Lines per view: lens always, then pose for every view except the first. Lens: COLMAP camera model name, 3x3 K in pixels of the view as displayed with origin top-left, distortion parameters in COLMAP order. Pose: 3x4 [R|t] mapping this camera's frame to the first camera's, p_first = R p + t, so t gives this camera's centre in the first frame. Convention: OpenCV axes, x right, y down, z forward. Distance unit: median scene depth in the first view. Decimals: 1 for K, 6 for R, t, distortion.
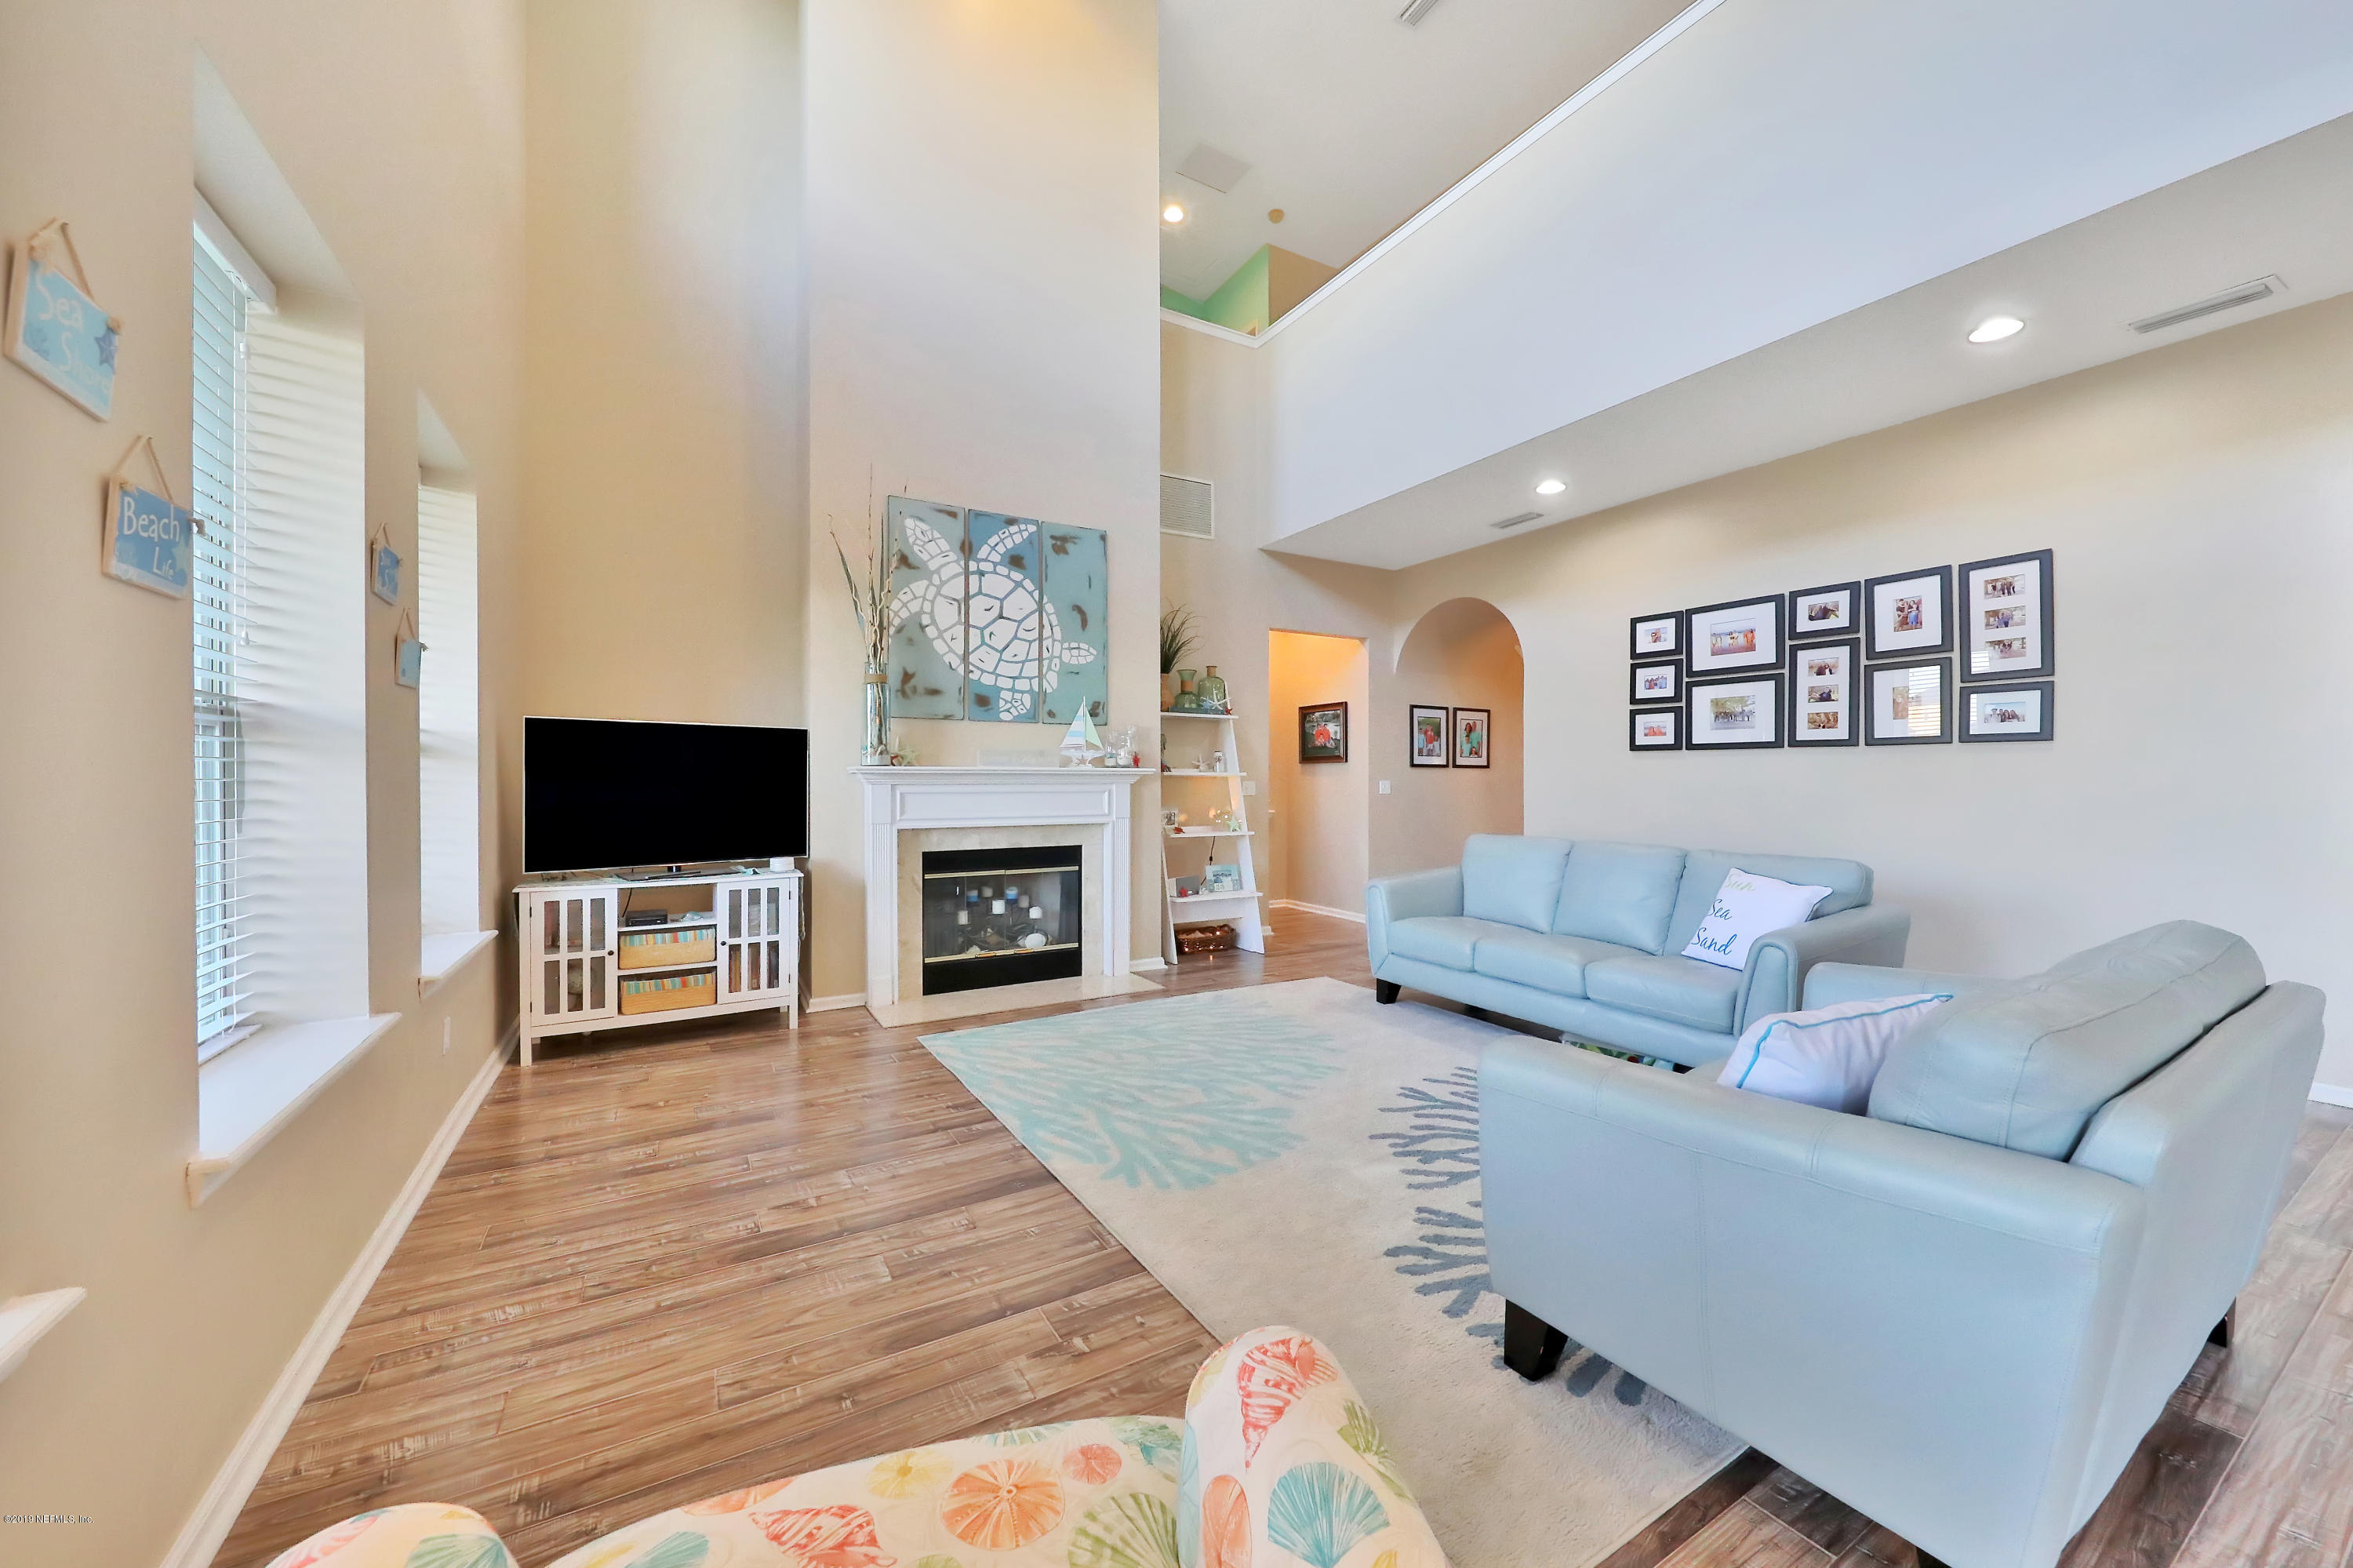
lens RADIAL K [[852.3, 0, 1166.2], [0, 852.3, 783.7], [0, 0, 1]] dist [-0.009796, 0.000631]
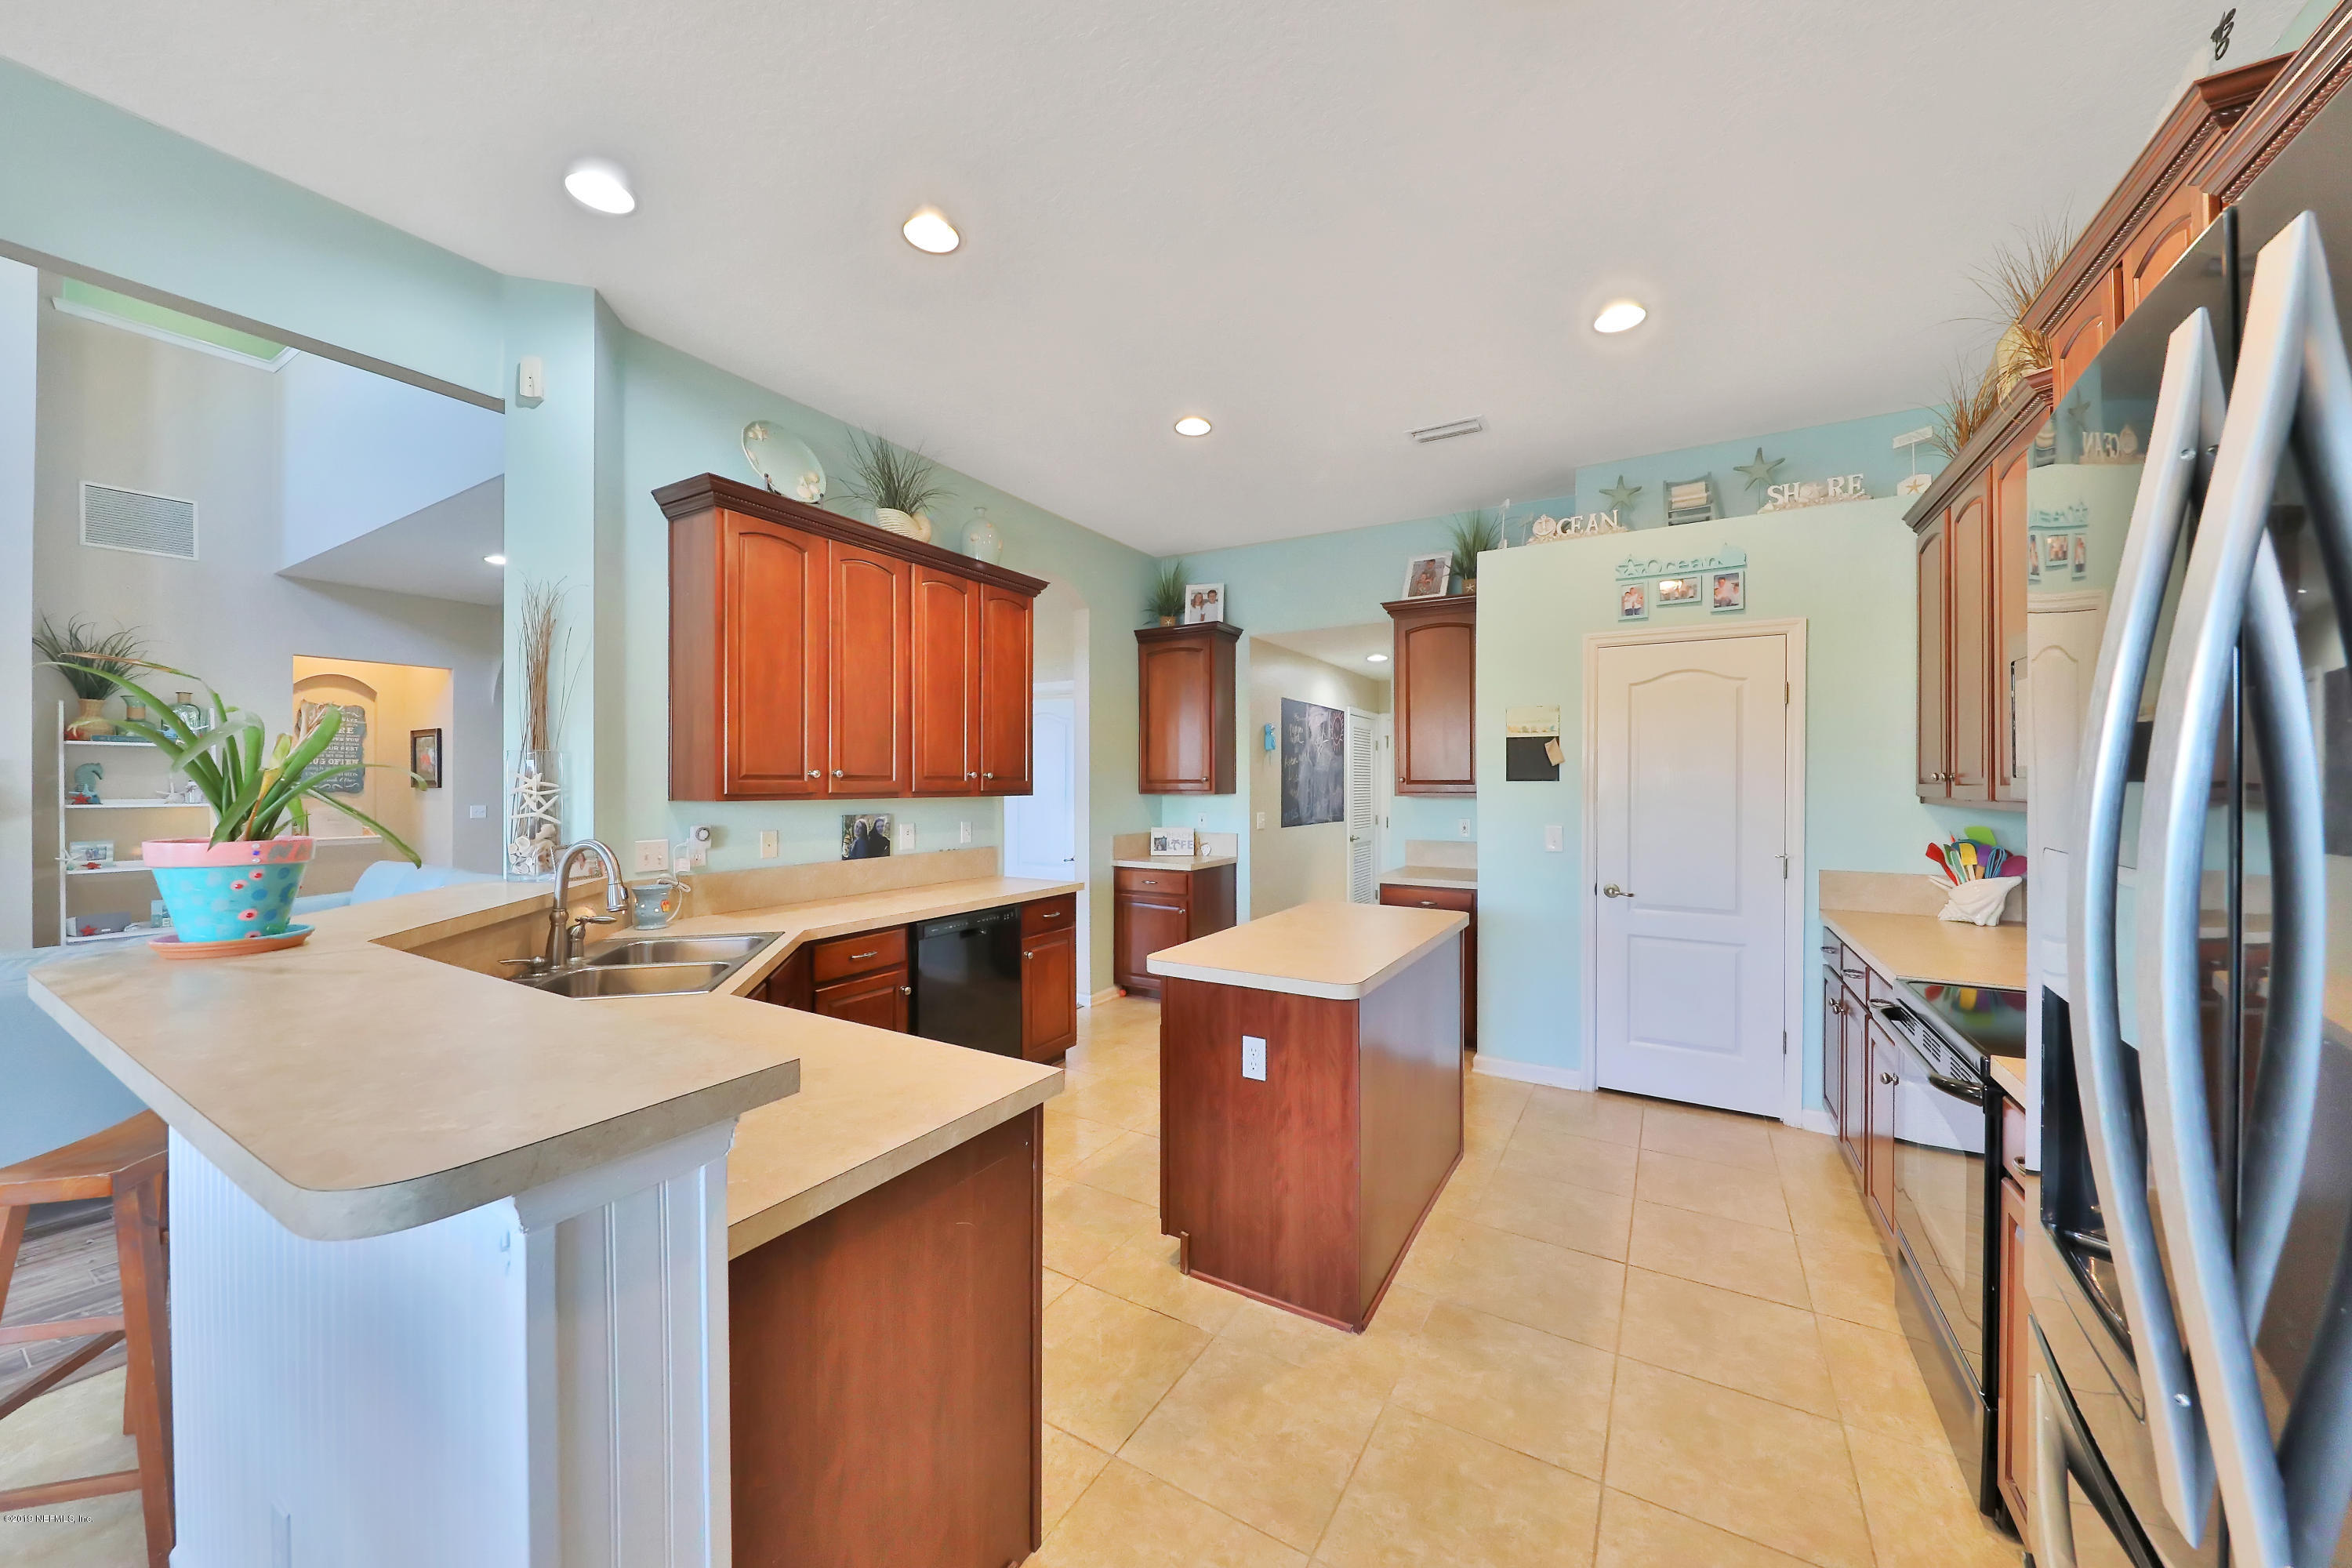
lens RADIAL K [[851.9, 0, 1182.9], [0, 851.9, 778.1], [0, 0, 1]] dist [-0.009796, 0.000631]
pose [[0.880970, 0.000289, 0.473171, 0.766900], [0.003091, 0.999975, -0.006367, -0.039878], [-0.473161, 0.007072, 0.880947, -0.473796]]
